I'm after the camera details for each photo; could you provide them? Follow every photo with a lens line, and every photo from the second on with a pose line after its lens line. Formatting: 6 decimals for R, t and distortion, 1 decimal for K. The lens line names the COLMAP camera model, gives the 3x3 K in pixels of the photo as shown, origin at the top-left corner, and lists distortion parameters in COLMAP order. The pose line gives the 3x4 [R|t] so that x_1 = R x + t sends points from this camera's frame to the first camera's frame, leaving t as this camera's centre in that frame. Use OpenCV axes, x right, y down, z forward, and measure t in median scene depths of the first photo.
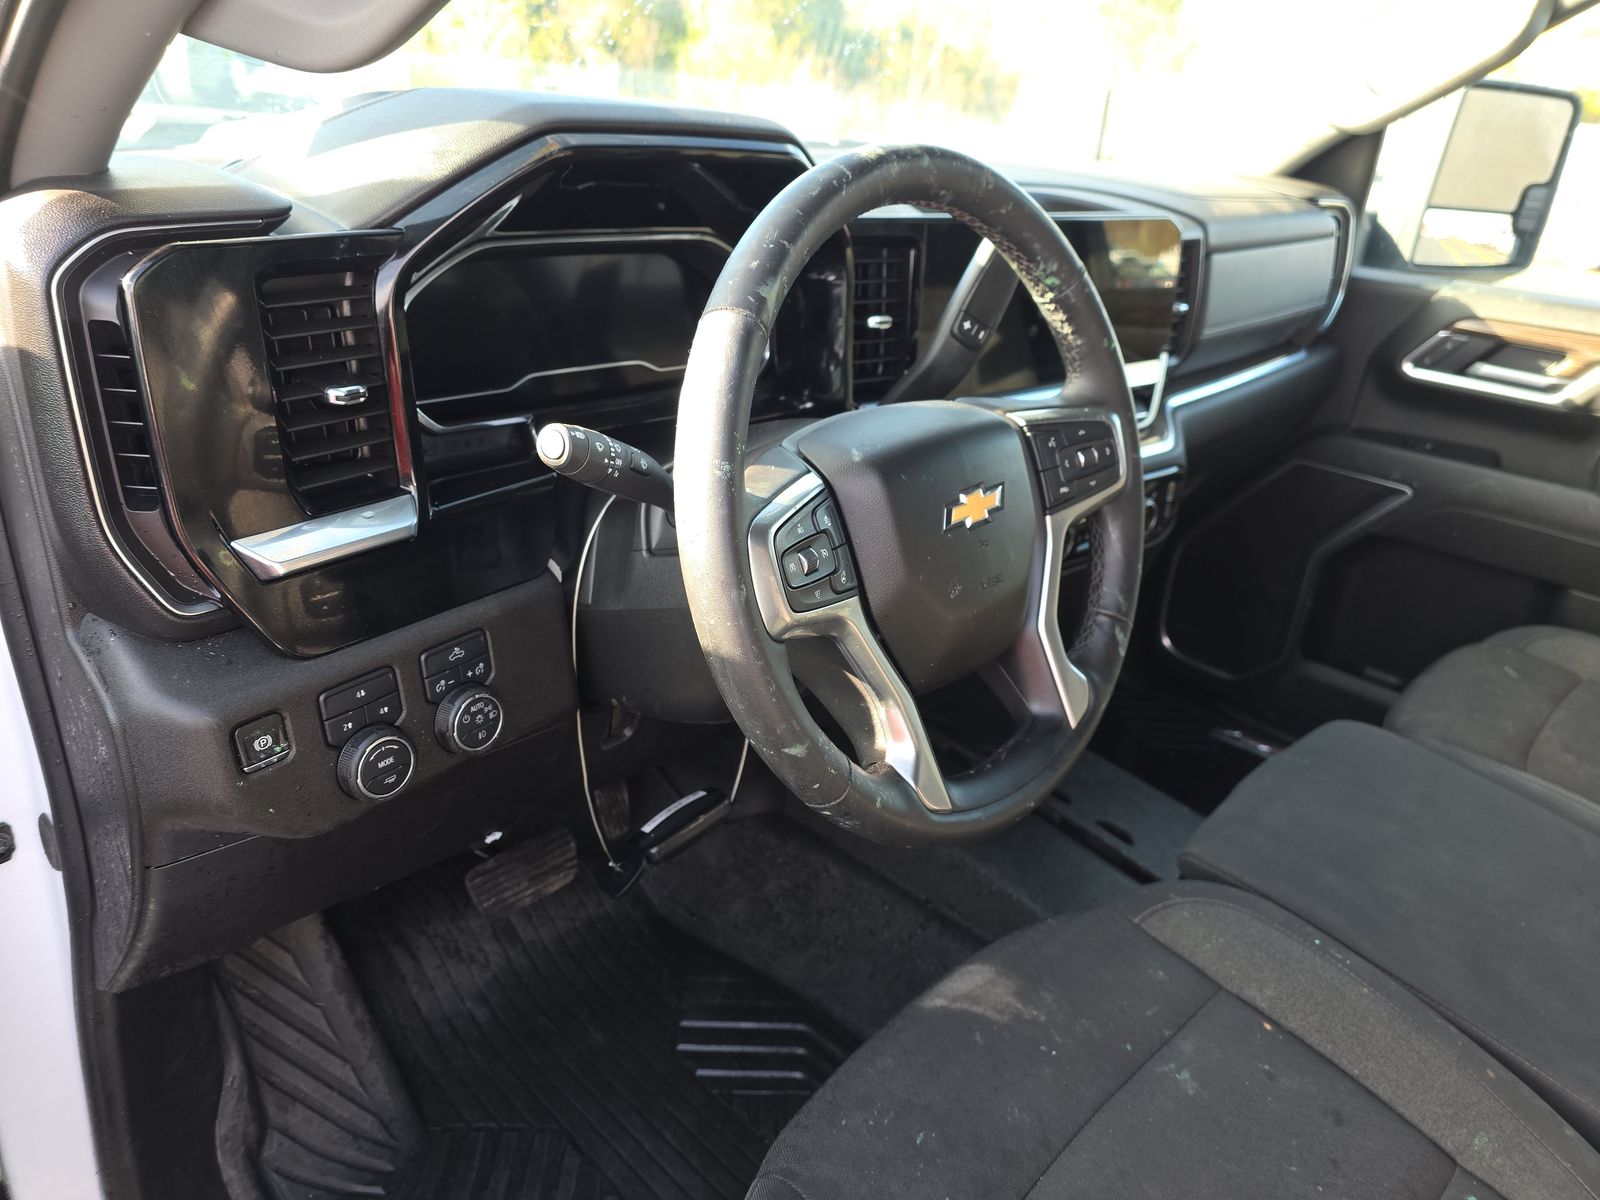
lens RADIAL K [[1068.2, 0, 800.0], [0, 1068.2, 600.0], [0, 0, 1]] dist [0.073127, -0.102110]
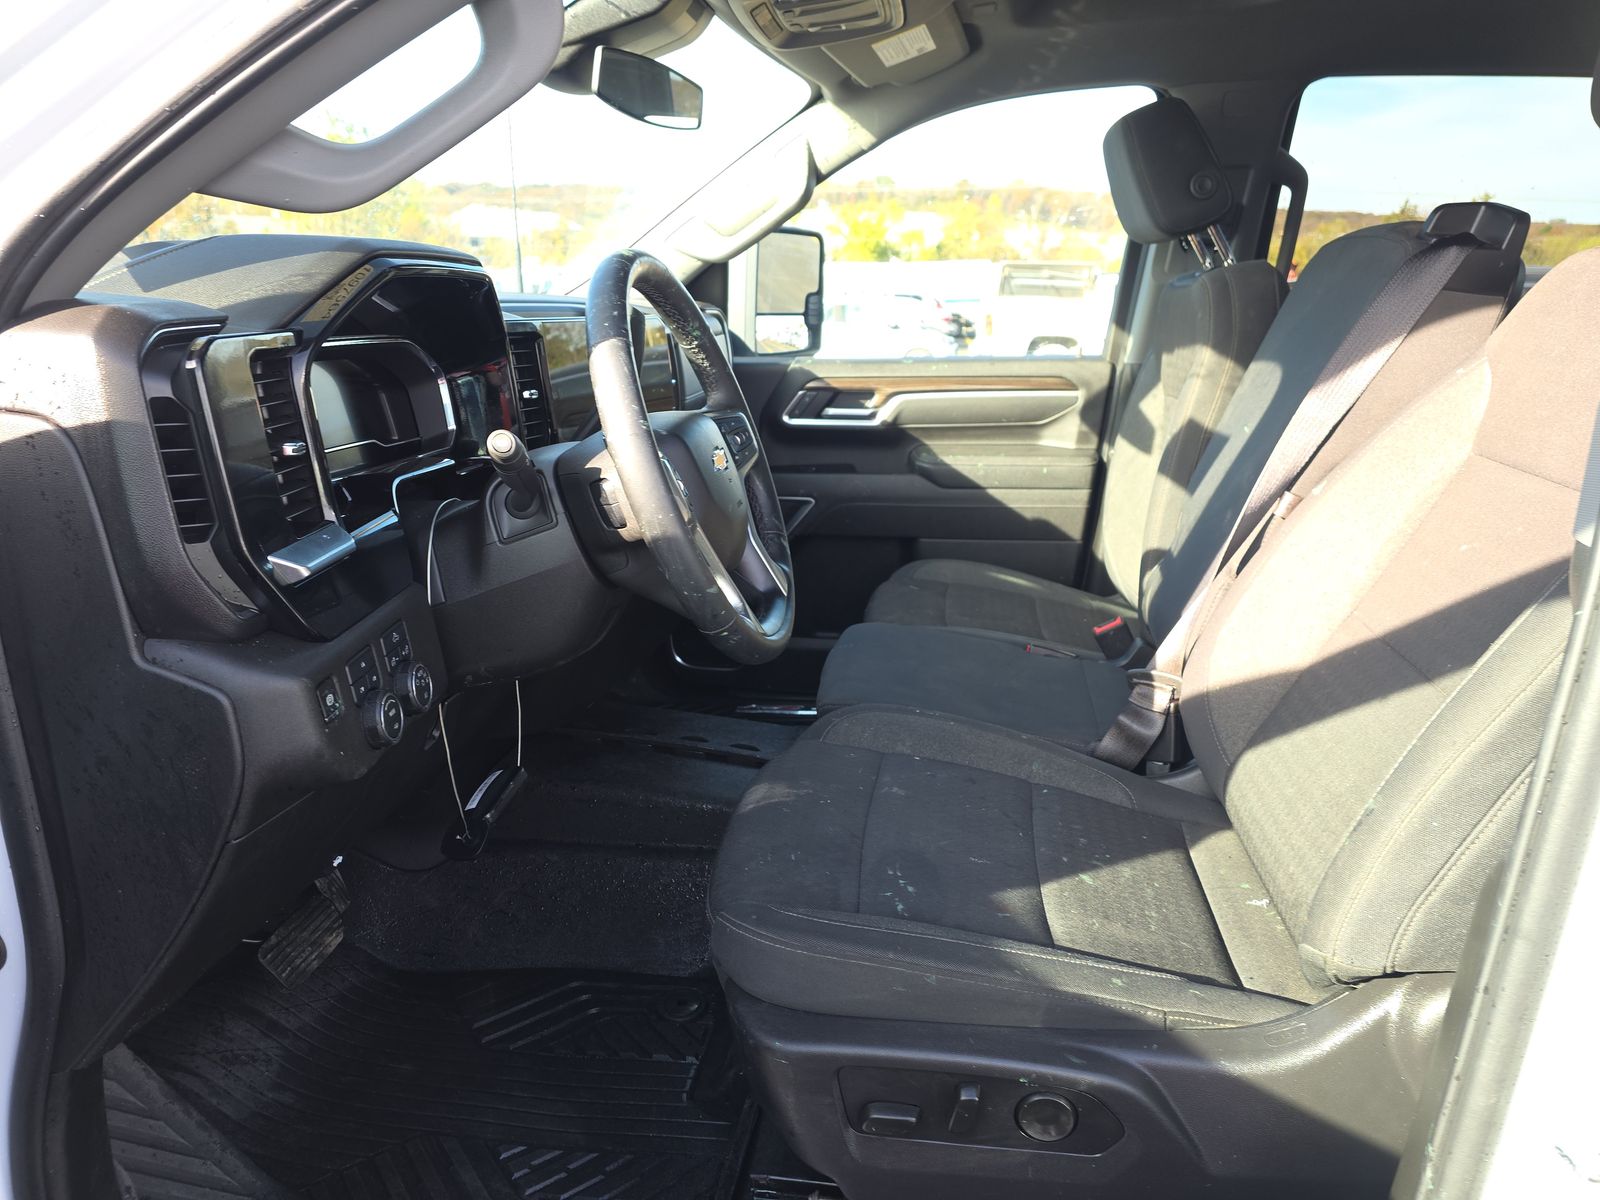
lens RADIAL K [[1047.5, 0, 800.1], [0, 1047.5, 603.3], [0, 0, 1]] dist [0.050582, -0.051086]
pose [[0.806837, -0.225880, 0.545886, -0.260906], [0.294058, 0.954972, -0.039473, 0.087703], [-0.512390, 0.192370, 0.836929, -0.144070]]
